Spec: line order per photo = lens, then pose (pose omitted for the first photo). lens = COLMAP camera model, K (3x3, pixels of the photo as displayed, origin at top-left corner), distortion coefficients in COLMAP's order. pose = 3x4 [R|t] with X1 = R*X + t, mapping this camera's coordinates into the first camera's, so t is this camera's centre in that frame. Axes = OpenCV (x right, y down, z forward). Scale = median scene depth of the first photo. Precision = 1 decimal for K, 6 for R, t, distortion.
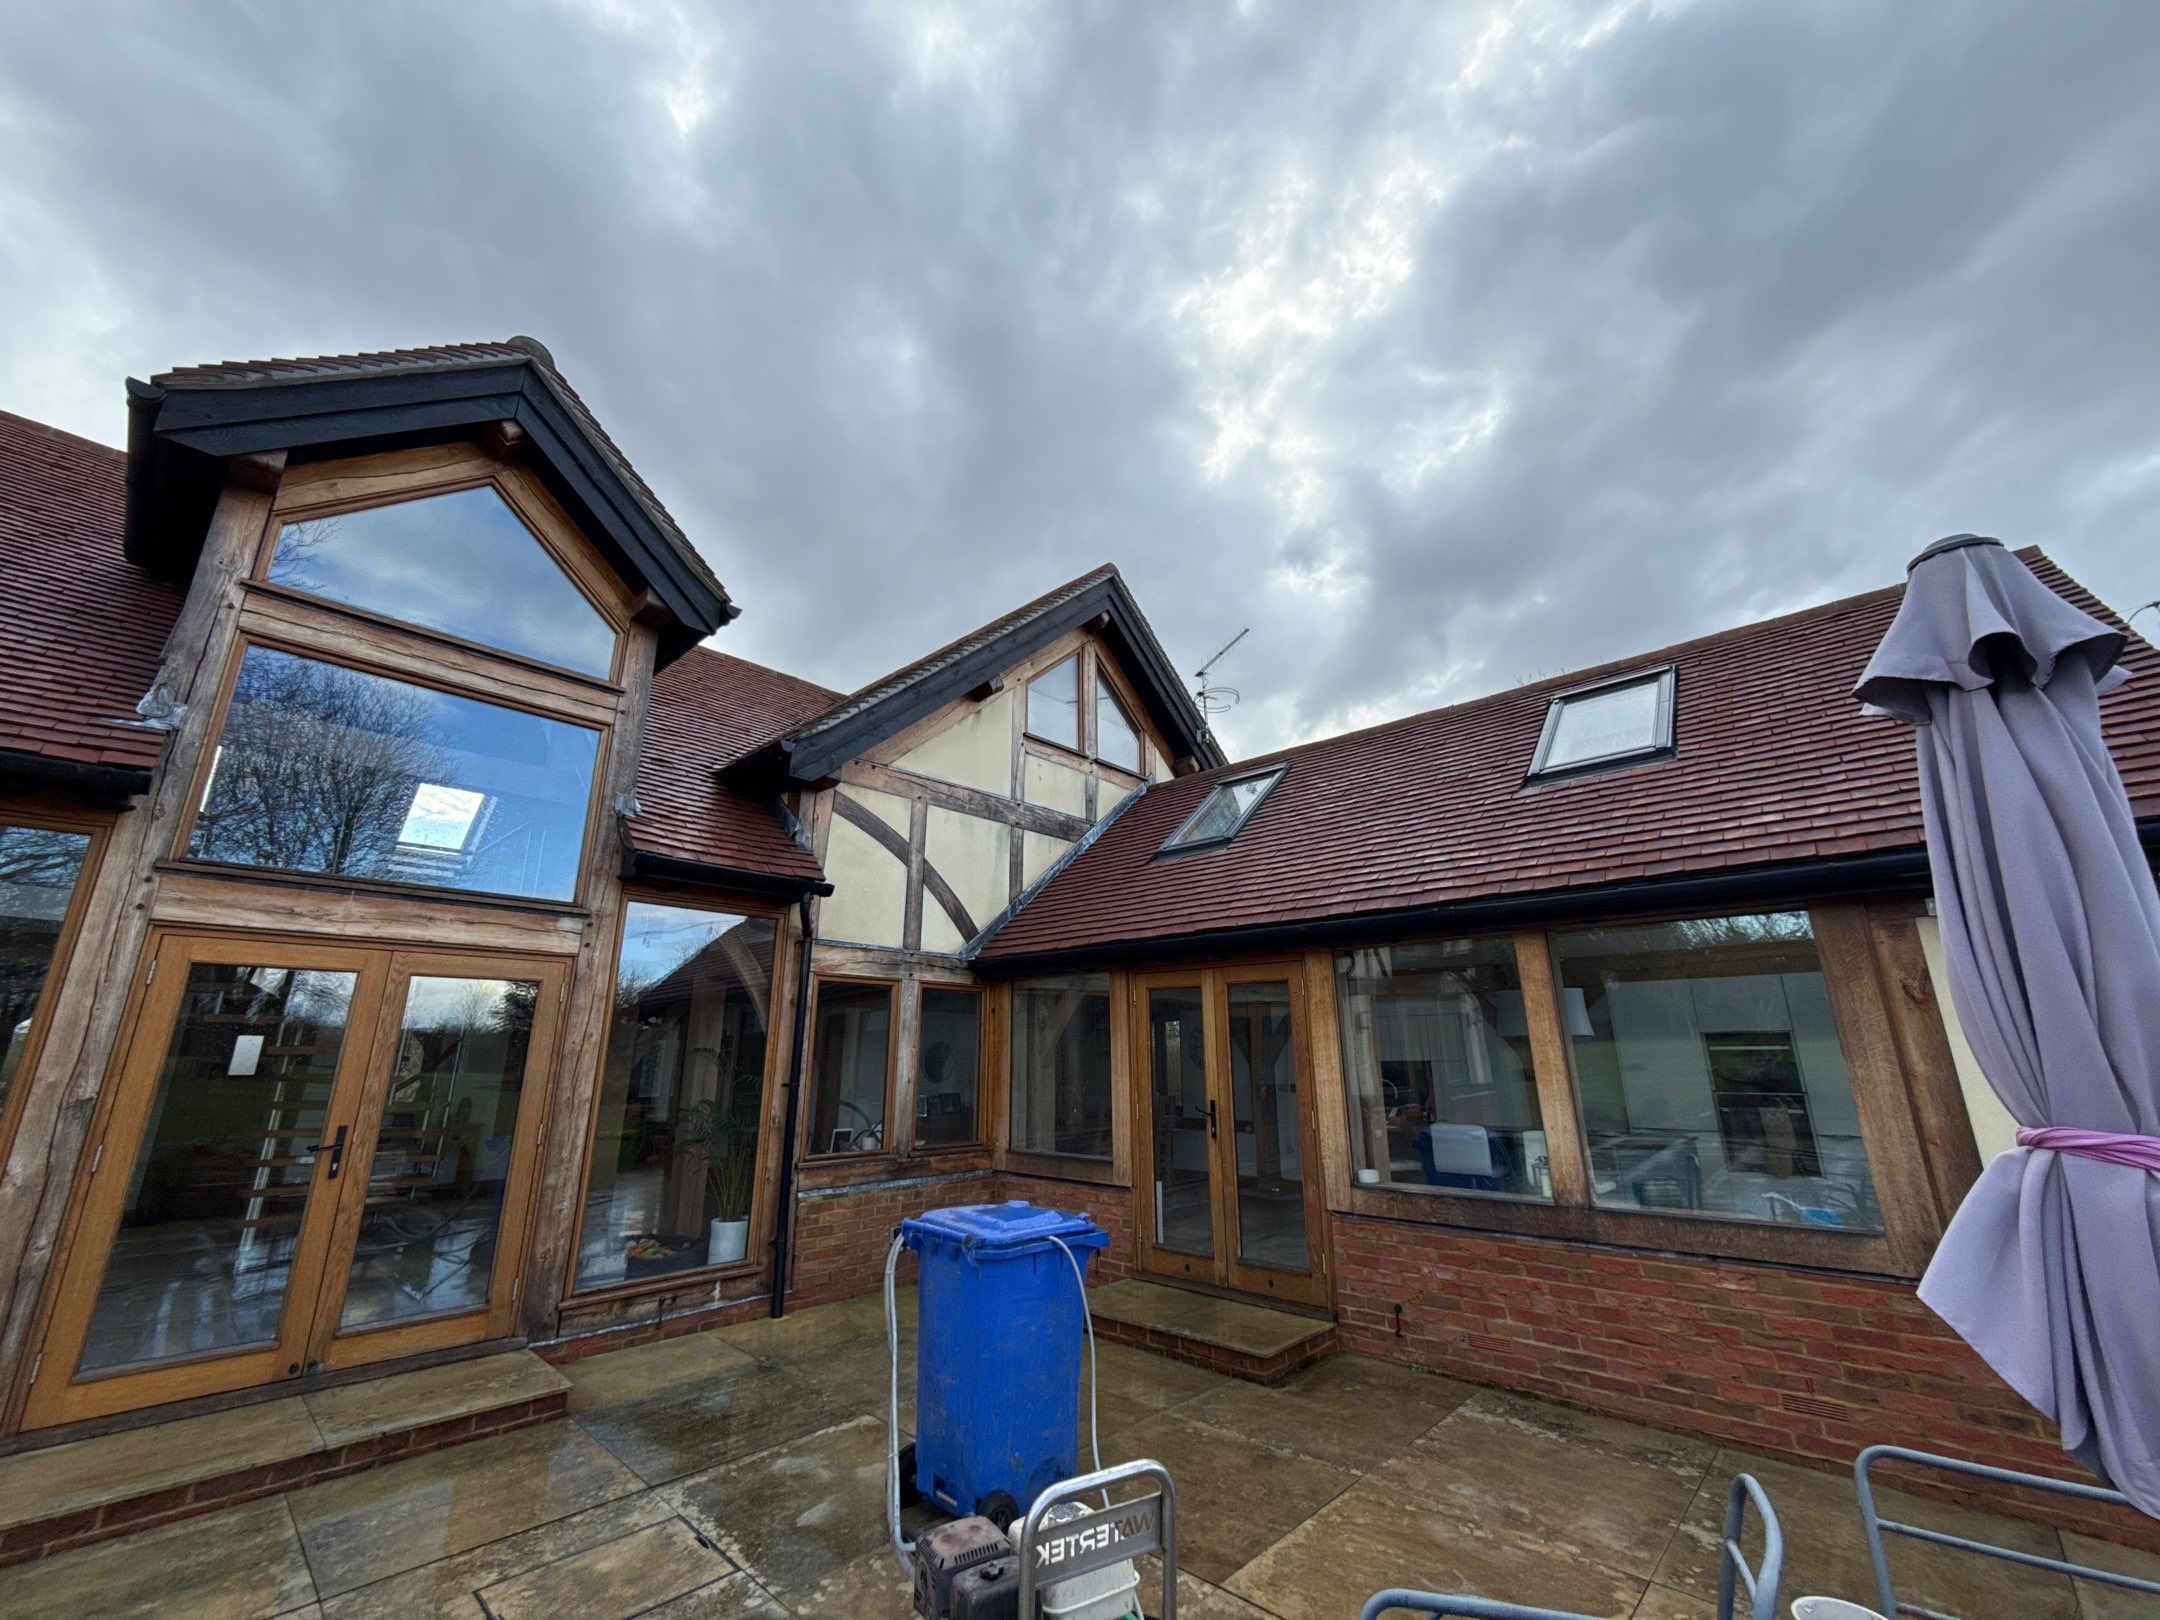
lens RADIAL K [[860.1, 0, 1079.8], [0, 860.1, 812.1], [0, 0, 1]] dist [-0.001583, 0.000870]
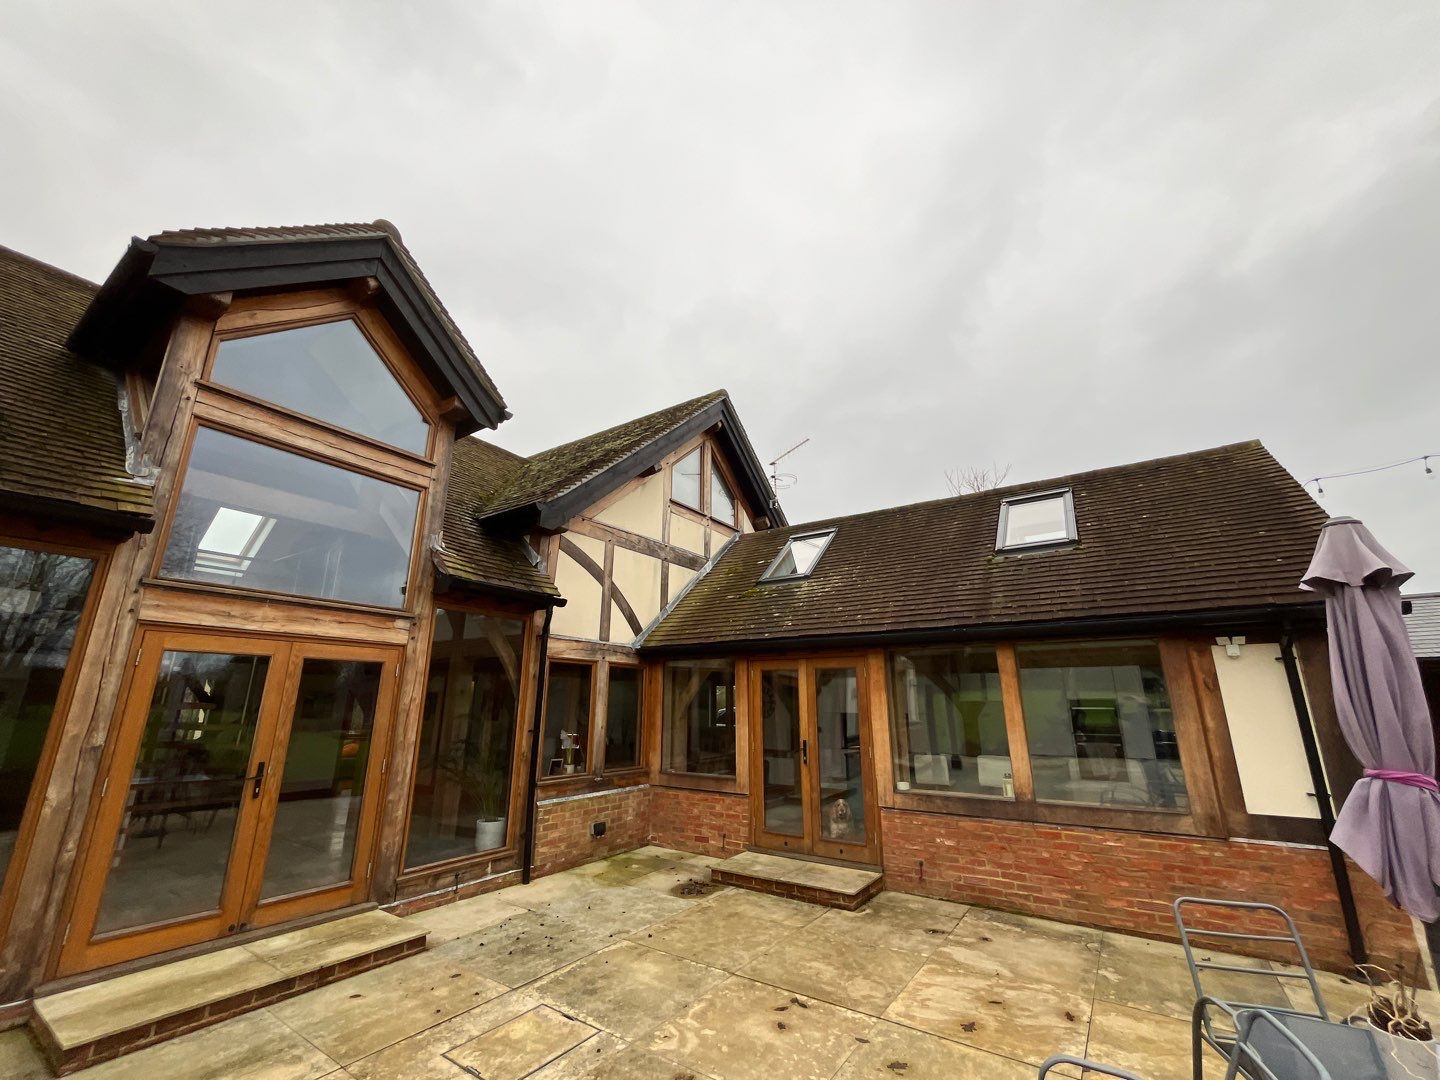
lens RADIAL K [[587.8, 0, 720.4], [0, 587.8, 542.6], [0, 0, 1]] dist [-0.003699, 0.000566]
pose [[0.987899, 0.046958, 0.147819, -0.204390], [-0.048392, 0.998810, 0.006114, -0.040972], [-0.147356, -0.013193, 0.988995, -0.075000]]
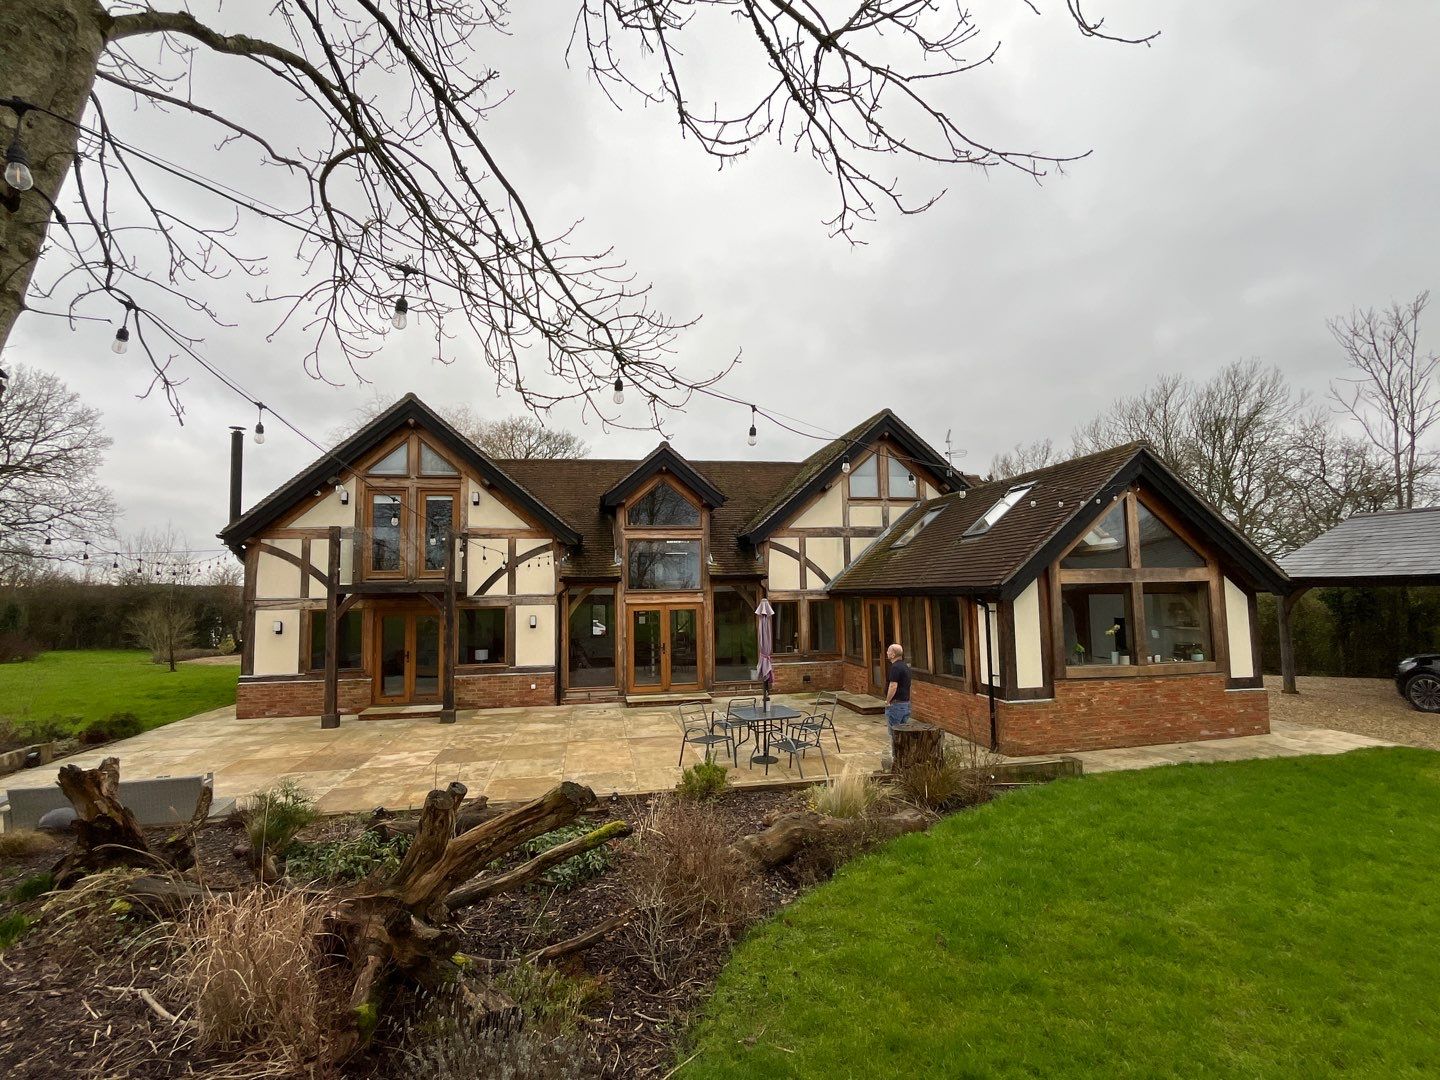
lens RADIAL K [[693.0, 0, 728.2], [0, 693.0, 537.4], [0, 0, 1]] dist [-0.010703, 0.006261]
pose [[0.807498, -0.059617, -0.586850, 1.336239], [0.178601, 0.972891, 0.146918, -0.545972], [0.562182, -0.223448, 0.796255, -1.338454]]
